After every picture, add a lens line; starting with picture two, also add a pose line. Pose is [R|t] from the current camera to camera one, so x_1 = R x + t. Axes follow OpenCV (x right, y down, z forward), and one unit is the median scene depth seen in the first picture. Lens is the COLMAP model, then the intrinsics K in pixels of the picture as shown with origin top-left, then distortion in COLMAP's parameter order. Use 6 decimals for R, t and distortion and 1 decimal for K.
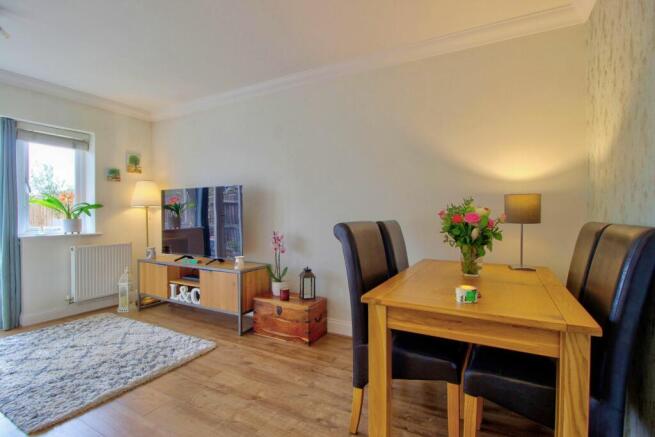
lens RADIAL K [[312.6, 0, 327.5], [0, 312.6, 216.2], [0, 0, 1]] dist [-0.005938, -0.008050]
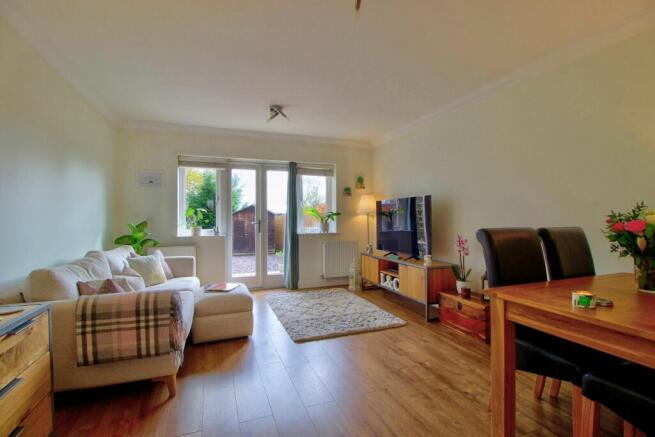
lens RADIAL K [[312.6, 0, 327.7], [0, 312.6, 218.5], [0, 0, 1]] dist [-0.005938, -0.008050]
pose [[0.754051, -0.000748, -0.656815, 0.227913], [-0.002870, 0.999986, -0.004434, -0.006345], [0.656809, 0.005229, 0.754039, -0.161704]]
